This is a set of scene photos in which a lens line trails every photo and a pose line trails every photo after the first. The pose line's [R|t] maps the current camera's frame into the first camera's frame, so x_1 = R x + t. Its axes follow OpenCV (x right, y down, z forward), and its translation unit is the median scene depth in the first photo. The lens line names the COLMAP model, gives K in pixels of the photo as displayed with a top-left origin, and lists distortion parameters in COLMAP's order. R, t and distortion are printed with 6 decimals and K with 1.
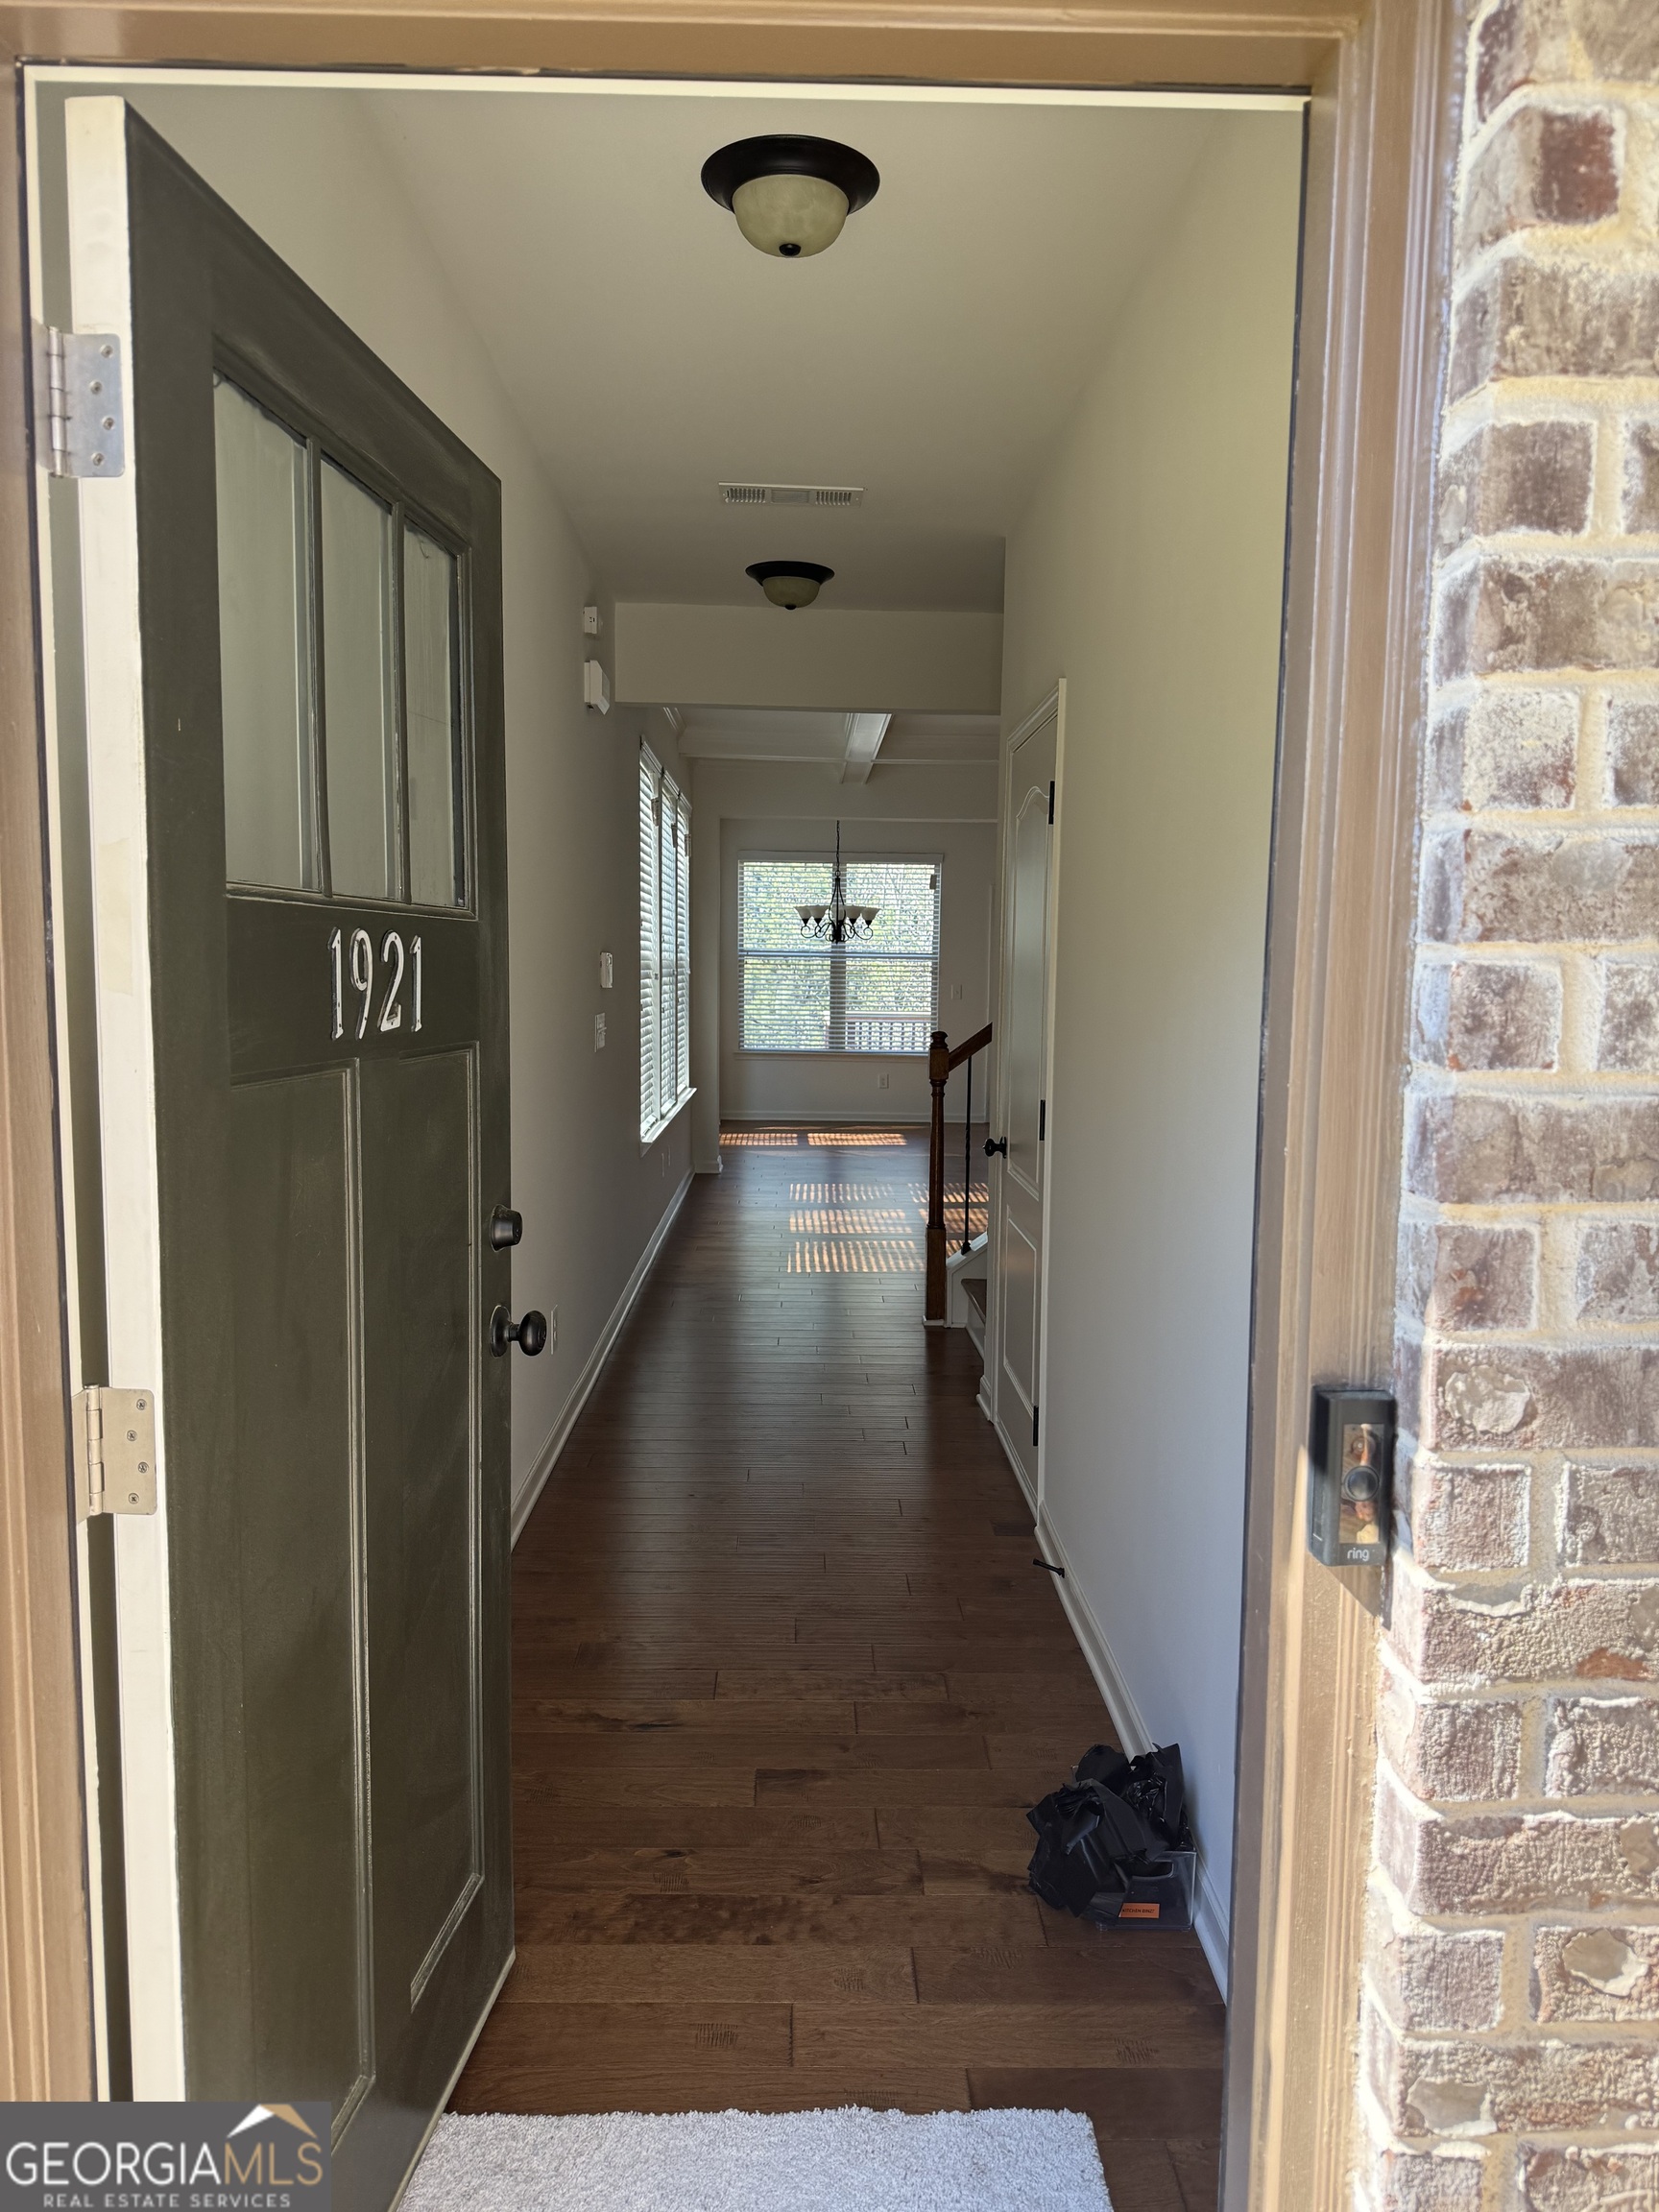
lens RADIAL K [[1540.6, 0, 827.5], [0, 1540.6, 1116.6], [0, 0, 1]] dist [0.084725, -0.133990]
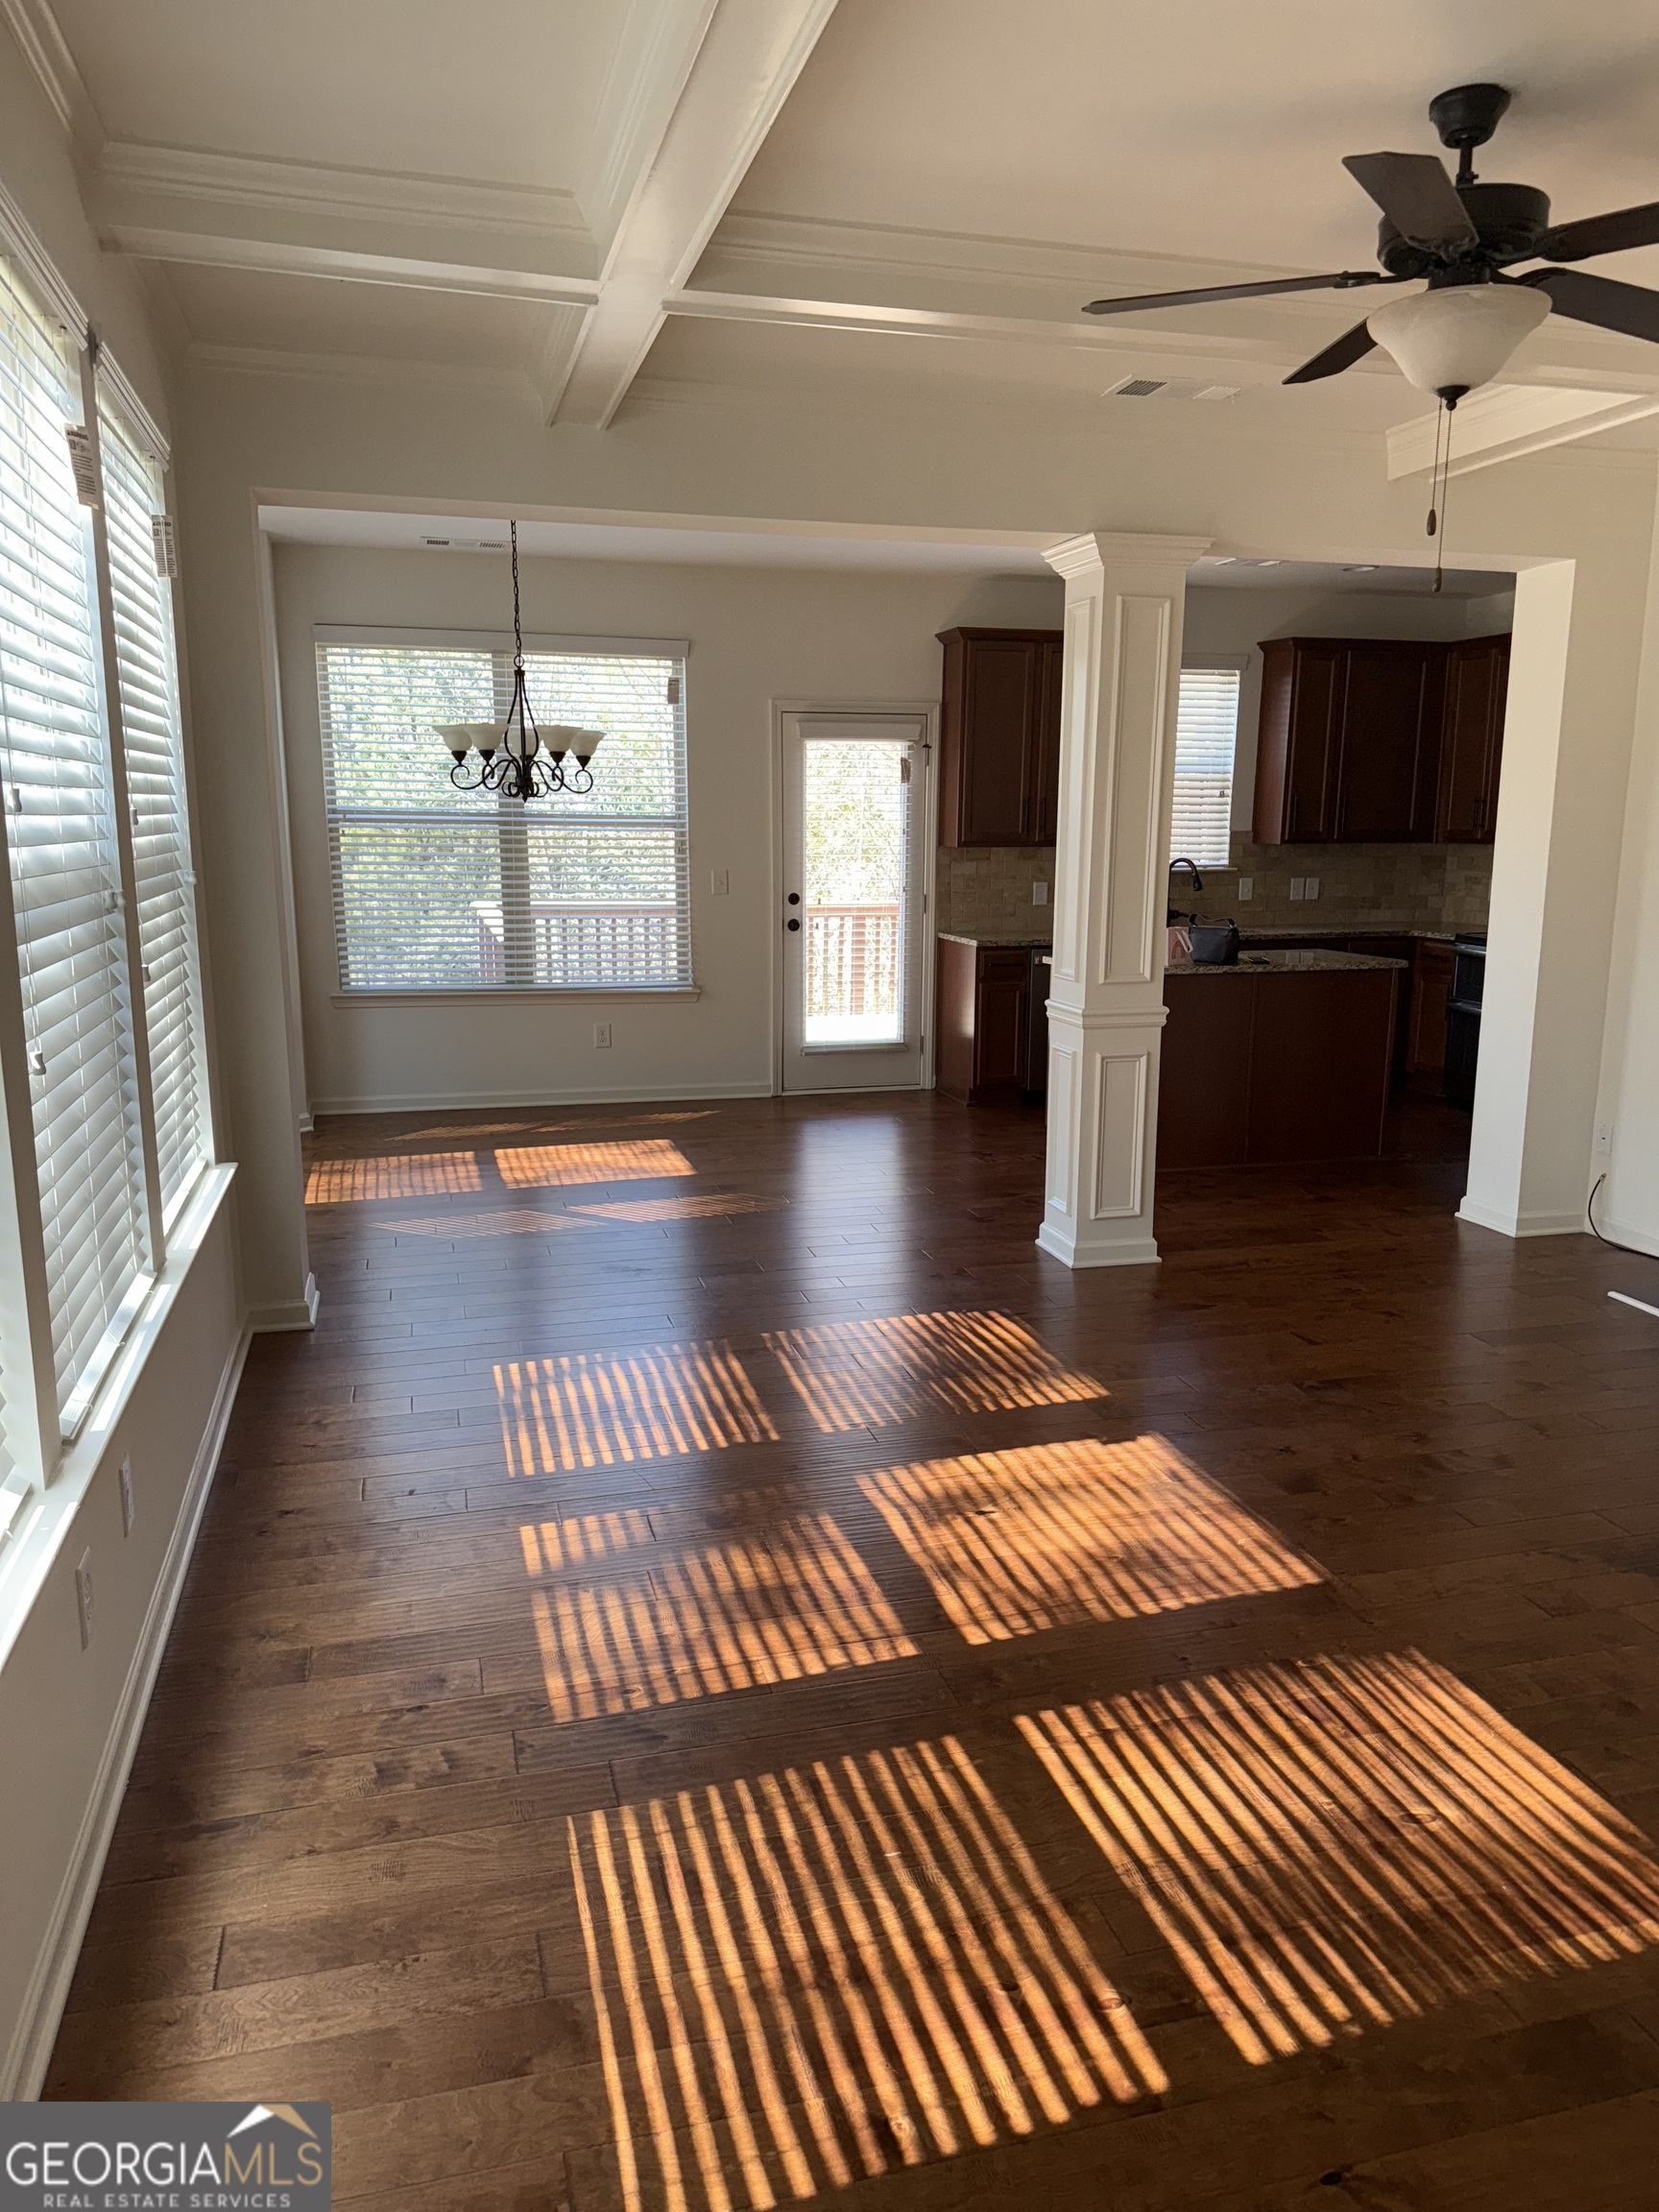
lens RADIAL K [[1541.4, 0, 822.3], [0, 1541.4, 1126.7], [0, 0, 1]] dist [0.125368, -0.219483]
pose [[0.971311, -0.050803, 0.232324, -0.042309], [0.026310, 0.993875, 0.107334, -0.098736], [-0.236354, -0.098143, 0.966698, 0.795386]]
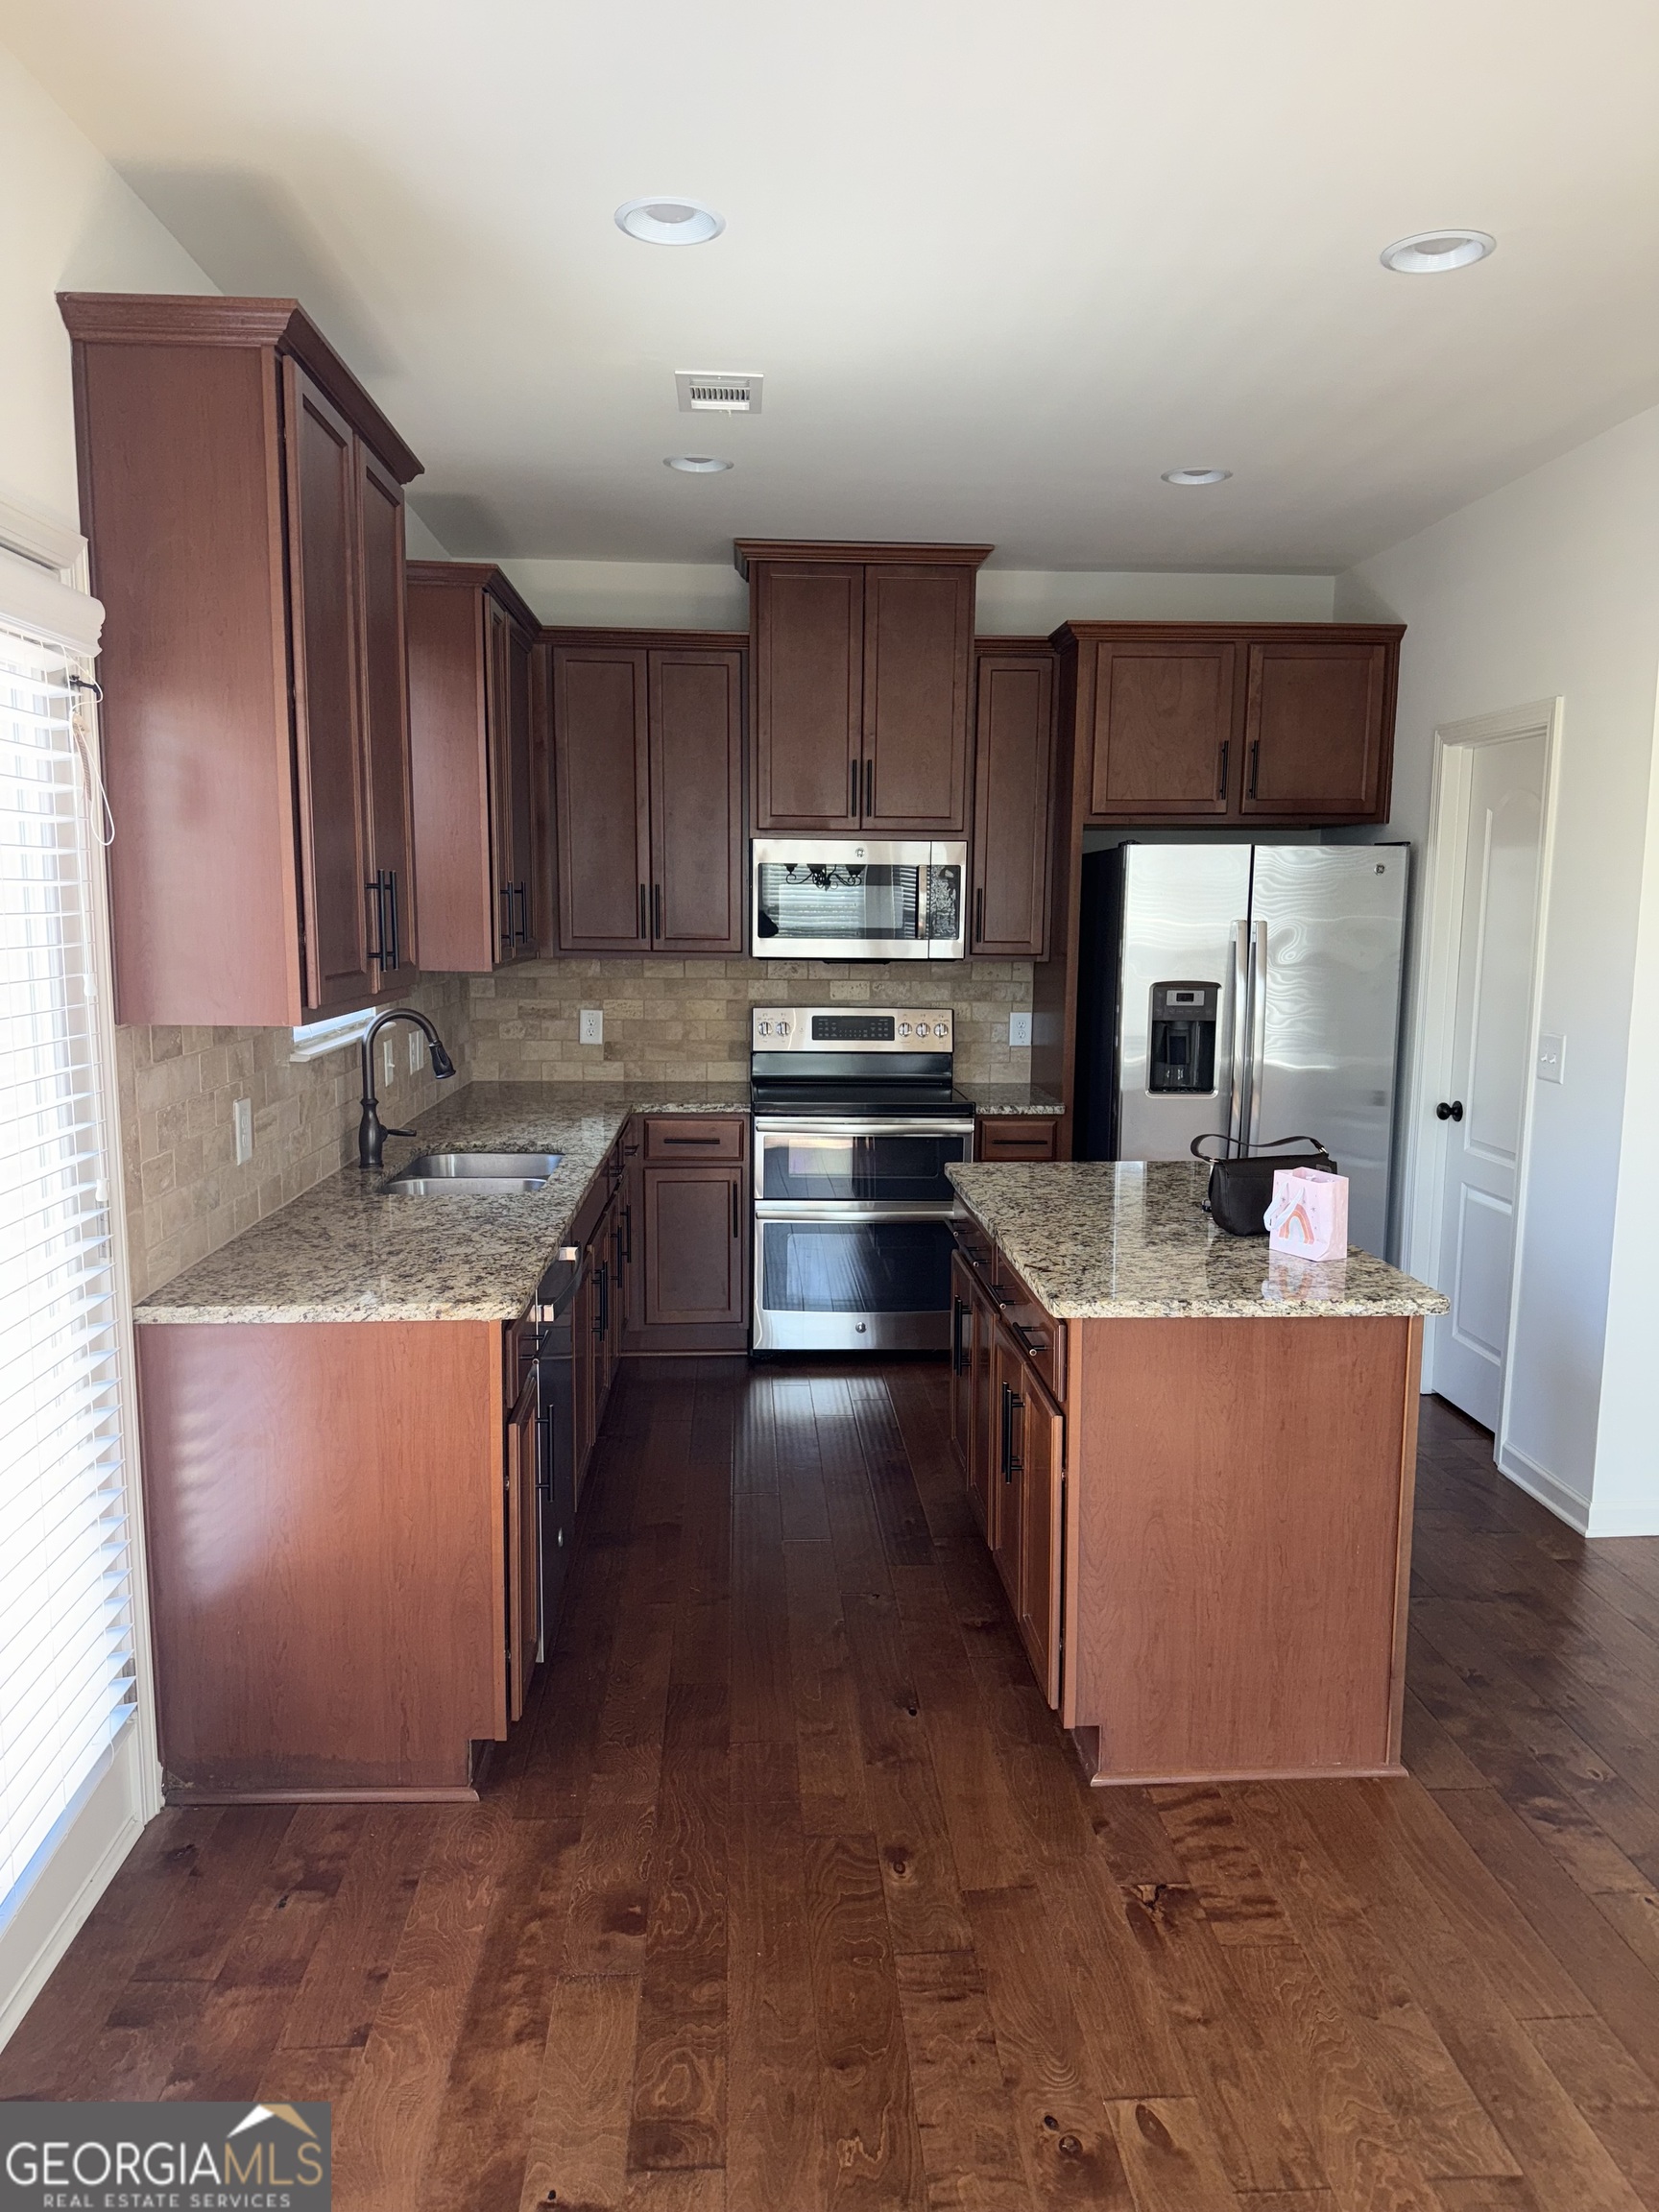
lens RADIAL K [[1540.6, 0, 827.5], [0, 1540.6, 1116.6], [0, 0, 1]] dist [0.084725, -0.133990]
pose [[-0.028289, -0.146903, 0.988746, -0.022143], [0.090374, 0.984715, 0.148890, -0.203002], [-0.995506, 0.093568, -0.014580, 1.817540]]
